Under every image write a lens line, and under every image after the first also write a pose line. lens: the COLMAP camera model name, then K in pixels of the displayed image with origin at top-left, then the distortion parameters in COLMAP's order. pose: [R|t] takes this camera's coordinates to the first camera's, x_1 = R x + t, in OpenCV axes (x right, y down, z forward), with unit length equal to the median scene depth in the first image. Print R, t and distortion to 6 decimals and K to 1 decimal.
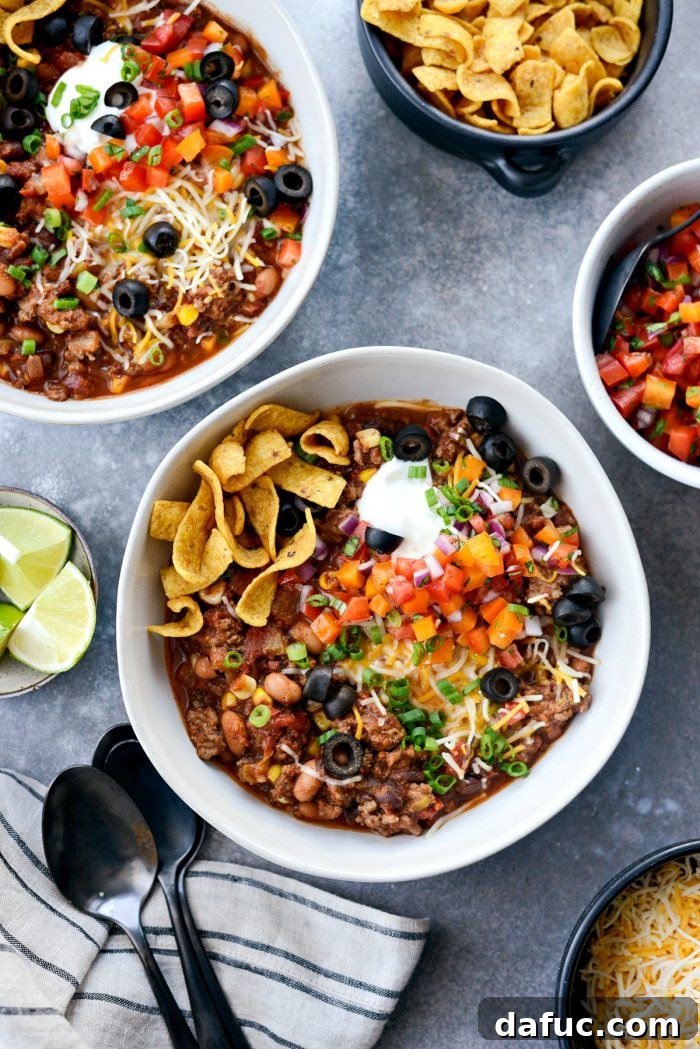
lens RADIAL K [[1654.2, 0, 350.0], [0, 1654.2, 524.5], [0, 0, 1]] dist [-0.144489, -0.003437]
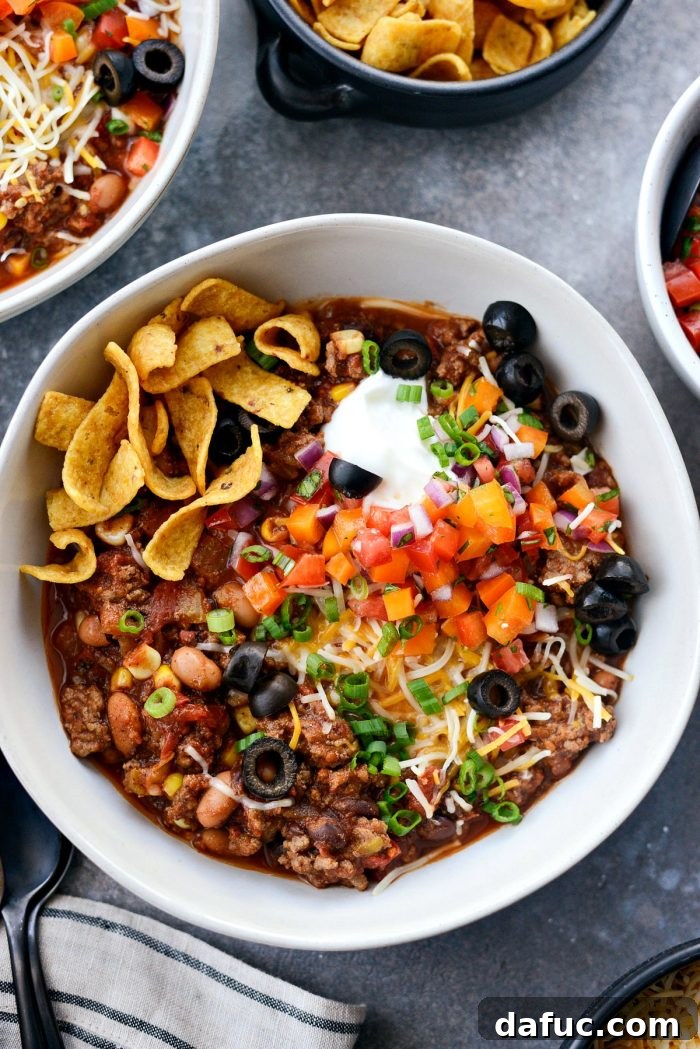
lens RADIAL K [[1692.5, 0, 350.0], [0, 1692.5, 524.5], [0, 0, 1]] dist [-0.166246, 0.033311]
pose [[0.995027, 0.098565, 0.014340, 0.009581], [-0.098004, 0.994549, -0.035610, 0.055637], [-0.017772, 0.034028, 0.999263, 0.254484]]
